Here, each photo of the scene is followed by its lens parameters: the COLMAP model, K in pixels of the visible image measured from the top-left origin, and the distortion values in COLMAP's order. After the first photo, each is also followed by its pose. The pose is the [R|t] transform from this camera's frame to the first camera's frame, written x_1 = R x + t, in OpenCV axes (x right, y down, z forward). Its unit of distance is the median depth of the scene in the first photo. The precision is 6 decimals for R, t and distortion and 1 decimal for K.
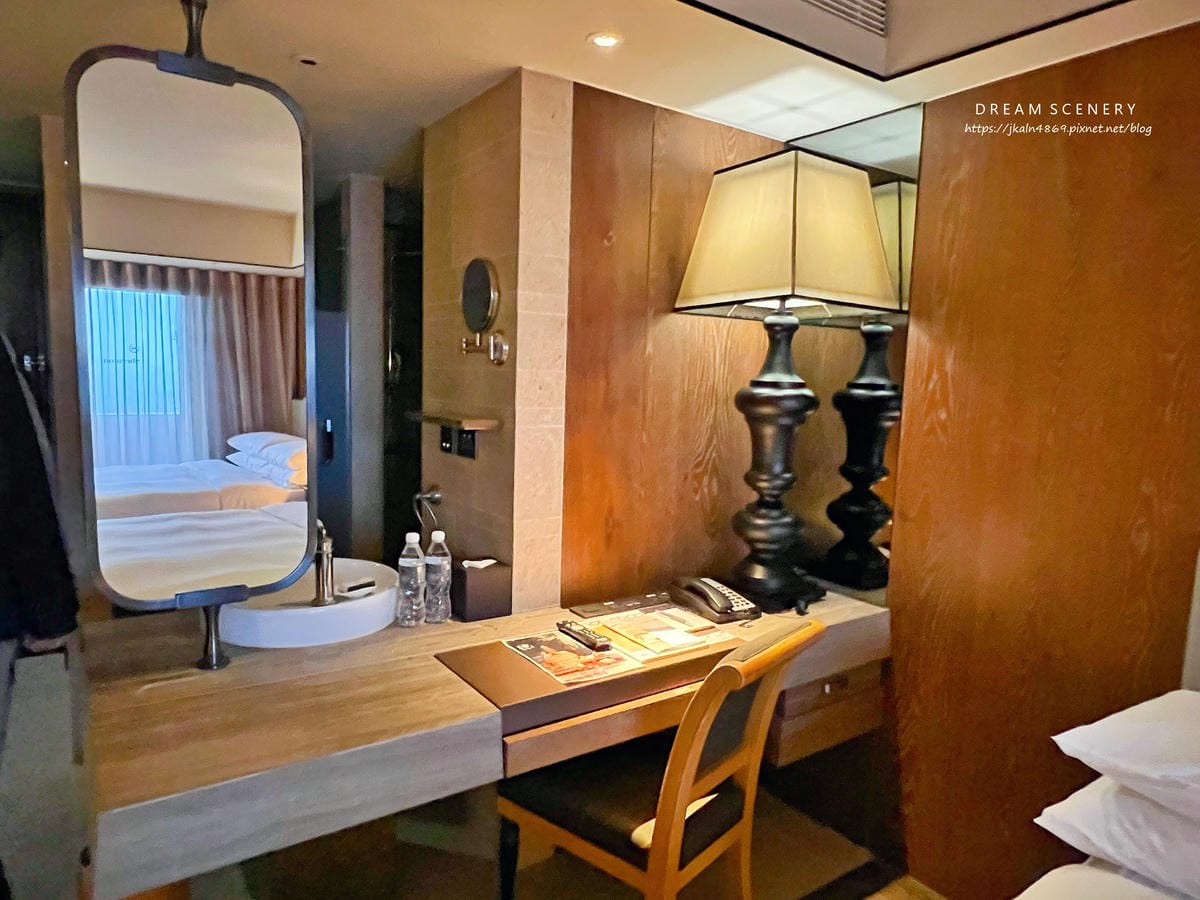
lens RADIAL K [[743.8, 0, 596.4], [0, 743.8, 449.7], [0, 0, 1]] dist [0.002488, -0.001100]
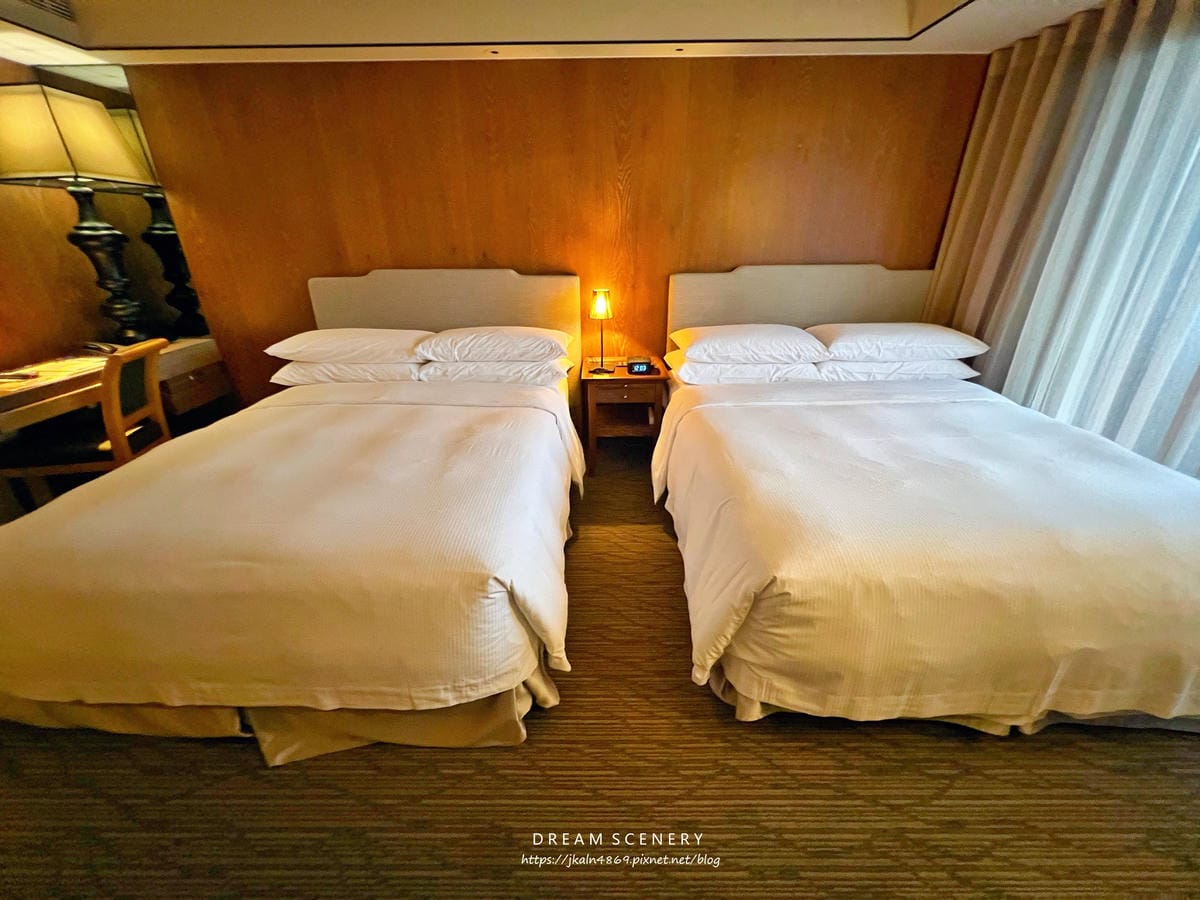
lens RADIAL K [[487.9, 0, 601.0], [0, 487.9, 450.7], [0, 0, 1]] dist [0.000966, -0.000377]
pose [[0.586687, -0.362517, 0.724141, -0.100738], [0.109806, 0.921560, 0.372385, 0.110687], [-0.802335, -0.138958, 0.580474, -0.813510]]
